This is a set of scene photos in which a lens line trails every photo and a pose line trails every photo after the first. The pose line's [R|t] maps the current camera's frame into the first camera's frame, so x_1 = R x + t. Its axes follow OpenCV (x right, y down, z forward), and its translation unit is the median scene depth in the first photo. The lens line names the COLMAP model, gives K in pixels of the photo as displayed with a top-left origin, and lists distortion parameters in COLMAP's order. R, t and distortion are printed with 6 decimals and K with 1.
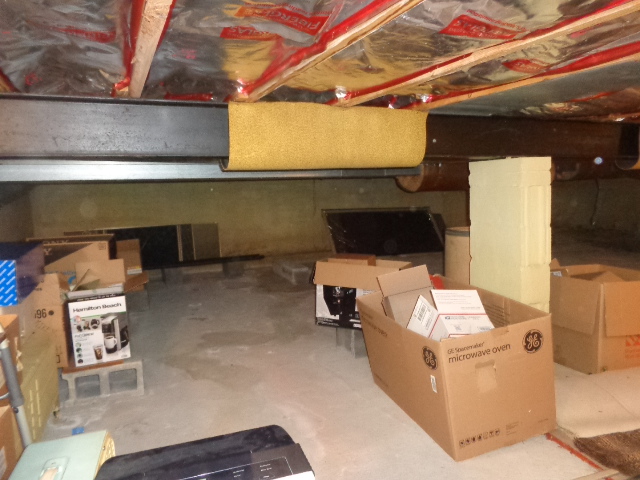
lens RADIAL K [[479.0, 0, 322.5], [0, 479.0, 240.0], [0, 0, 1]] dist [-0.007689, 0.004538]
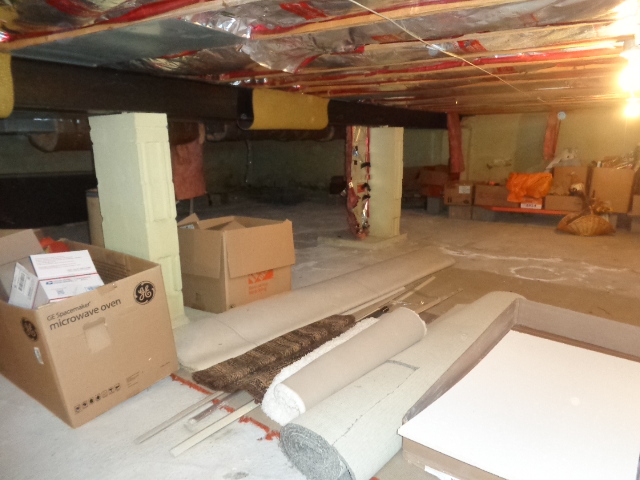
lens RADIAL K [[479.0, 0, 322.2], [0, 479.0, 240.6], [0, 0, 1]] dist [-0.007689, 0.004538]
pose [[0.818115, -0.104889, 0.565407, 0.176291], [0.062460, 0.993616, 0.093949, 0.026606], [-0.571652, -0.041546, 0.819444, -0.056441]]
